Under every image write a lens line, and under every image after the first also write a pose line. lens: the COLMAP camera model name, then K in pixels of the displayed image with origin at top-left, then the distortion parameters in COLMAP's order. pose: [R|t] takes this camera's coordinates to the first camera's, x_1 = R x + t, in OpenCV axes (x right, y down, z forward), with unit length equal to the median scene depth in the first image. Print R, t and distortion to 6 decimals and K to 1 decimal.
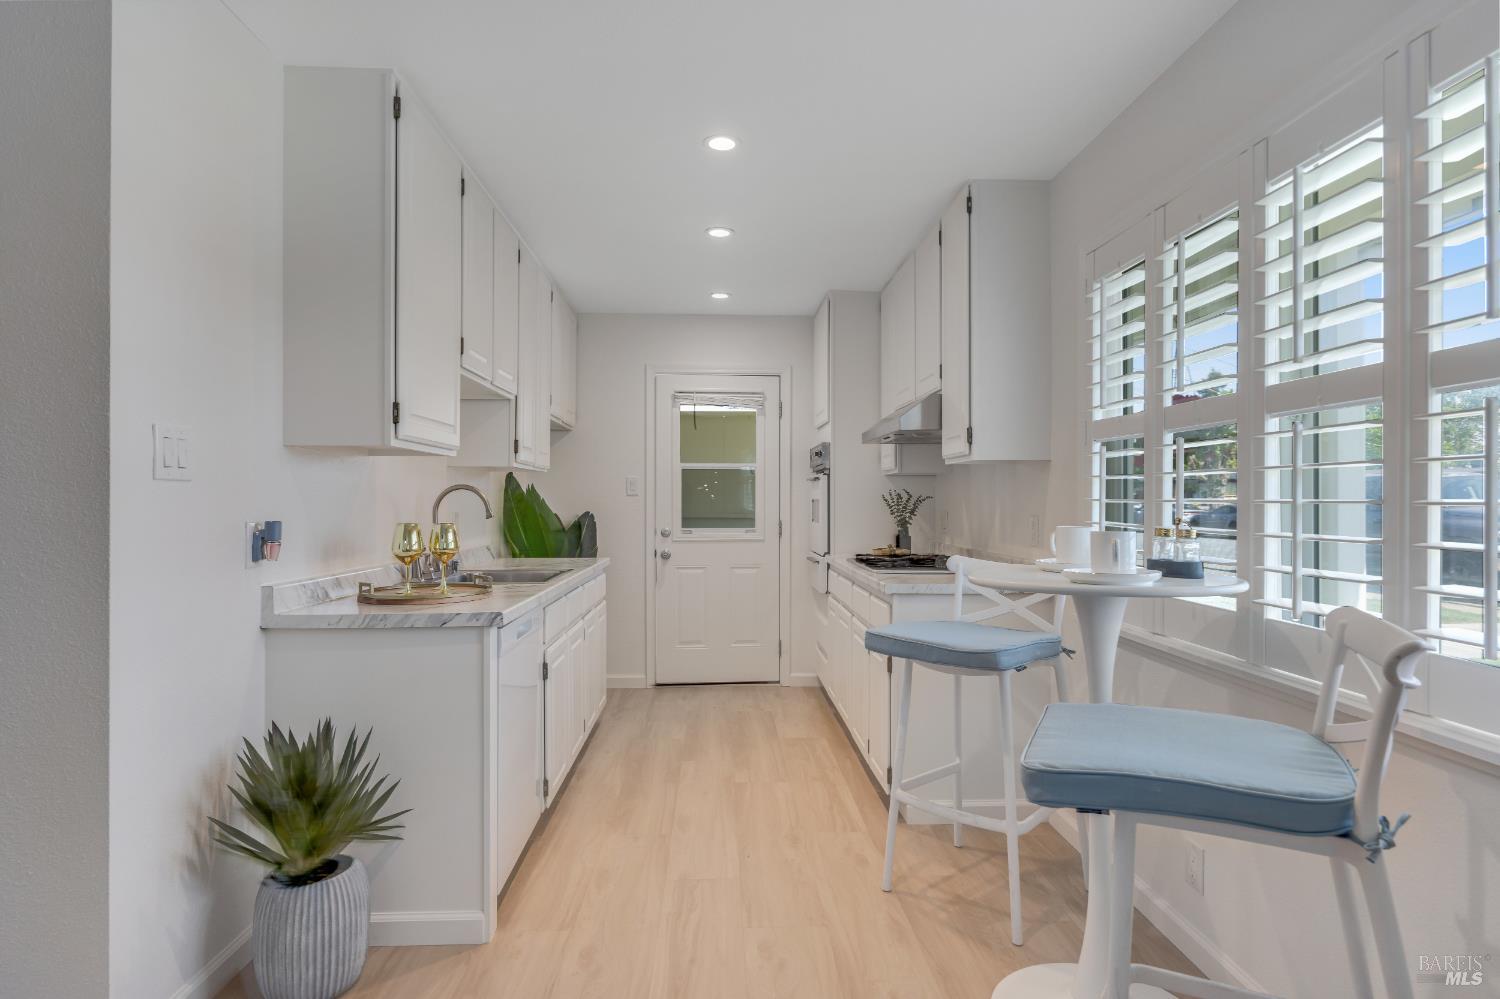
lens RADIAL K [[743.3, 0, 747.0], [0, 743.3, 499.2], [0, 0, 1]] dist [-0.000702, 0.000008]
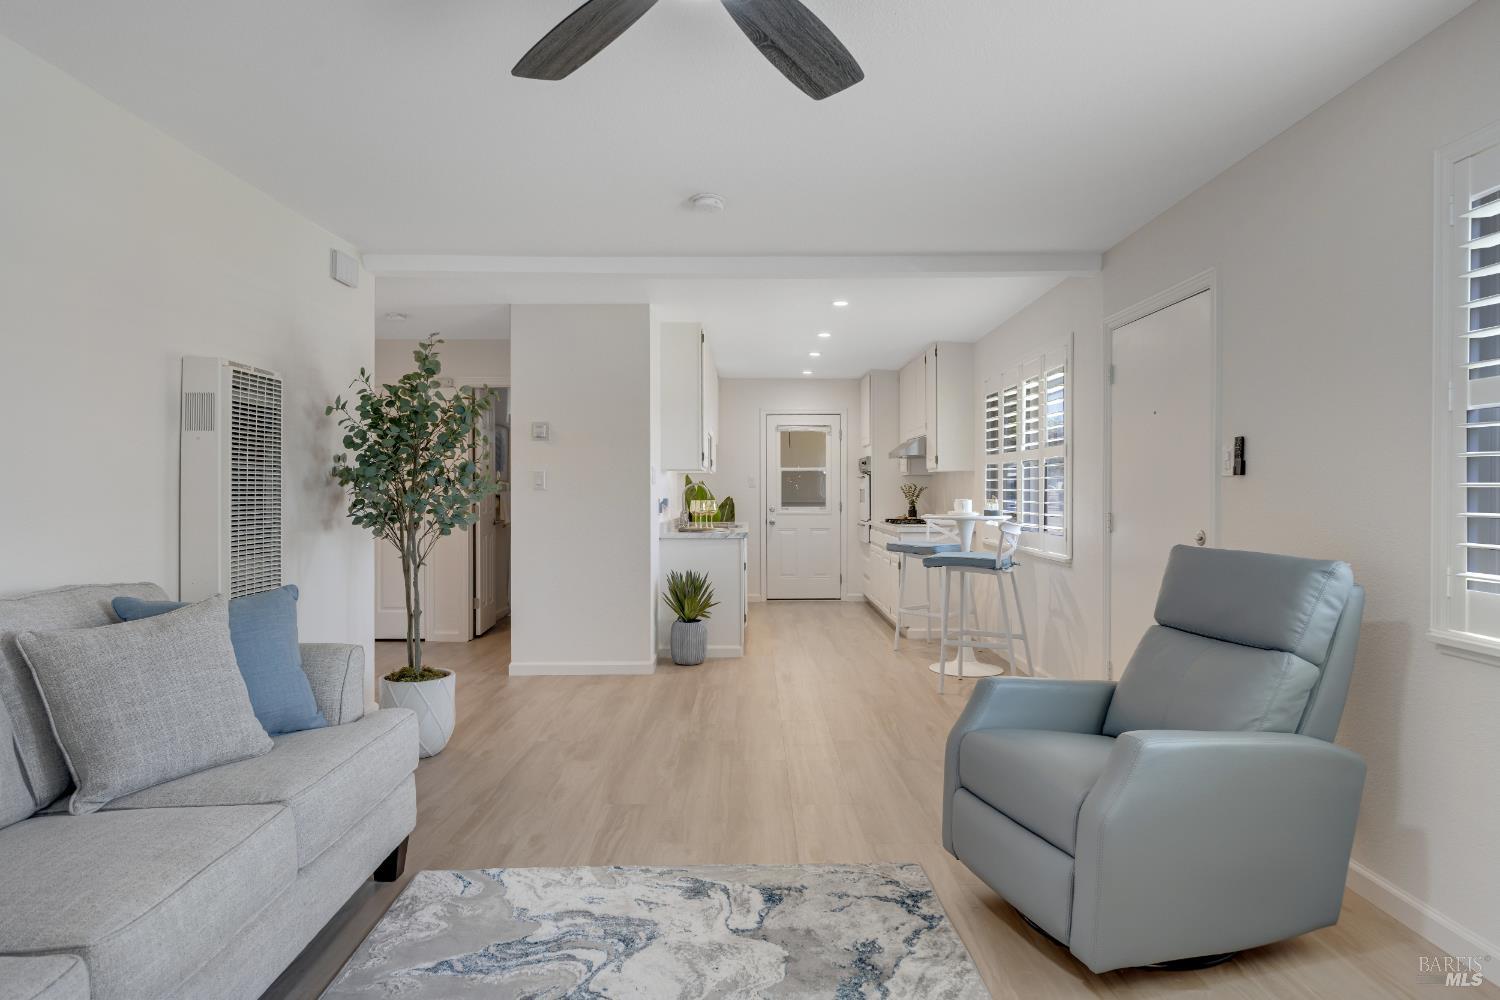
lens RADIAL K [[743.3, 0, 754.8], [0, 743.3, 495.5], [0, 0, 1]] dist [-0.000702, 0.000008]
pose [[0.999151, -0.003002, -0.041077, -0.089946], [0.003326, 0.999964, 0.007816, 0.000581], [0.041052, -0.007946, 0.999125, -0.758068]]
